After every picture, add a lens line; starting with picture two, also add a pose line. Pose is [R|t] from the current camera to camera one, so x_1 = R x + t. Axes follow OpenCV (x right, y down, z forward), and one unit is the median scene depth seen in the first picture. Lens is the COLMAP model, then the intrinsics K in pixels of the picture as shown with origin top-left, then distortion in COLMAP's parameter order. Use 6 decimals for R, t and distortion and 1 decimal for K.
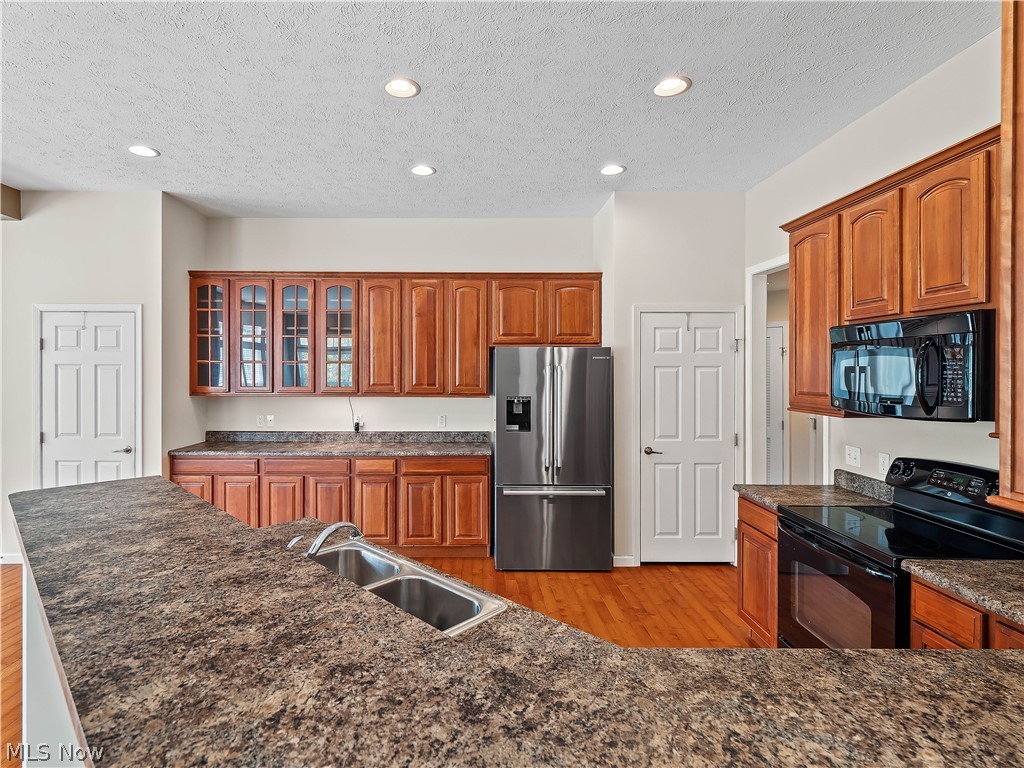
lens RADIAL K [[534.6, 0, 515.1], [0, 534.6, 370.4], [0, 0, 1]] dist [0.001522, 0.000079]
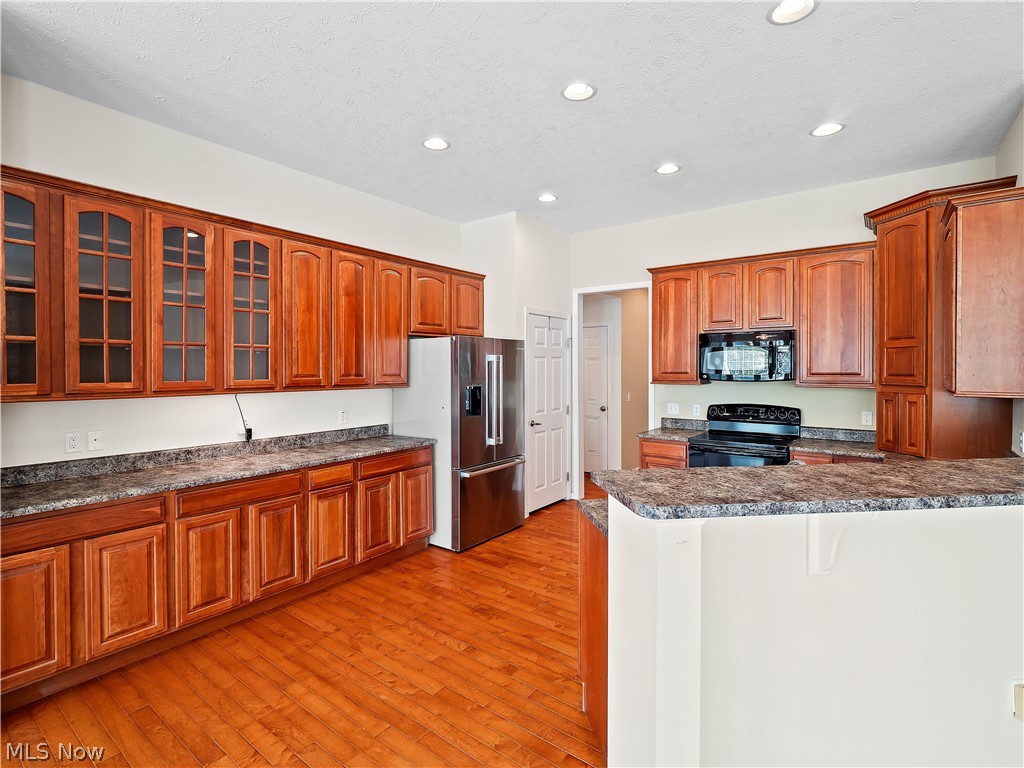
lens RADIAL K [[495.4, 0, 512.1], [0, 495.4, 378.7], [0, 0, 1]] dist [0.000576, -0.000743]
pose [[0.602456, -0.021412, 0.797865, -0.694488], [0.007692, 0.999749, 0.021023, 0.018656], [-0.798115, -0.006528, 0.602470, 0.327508]]
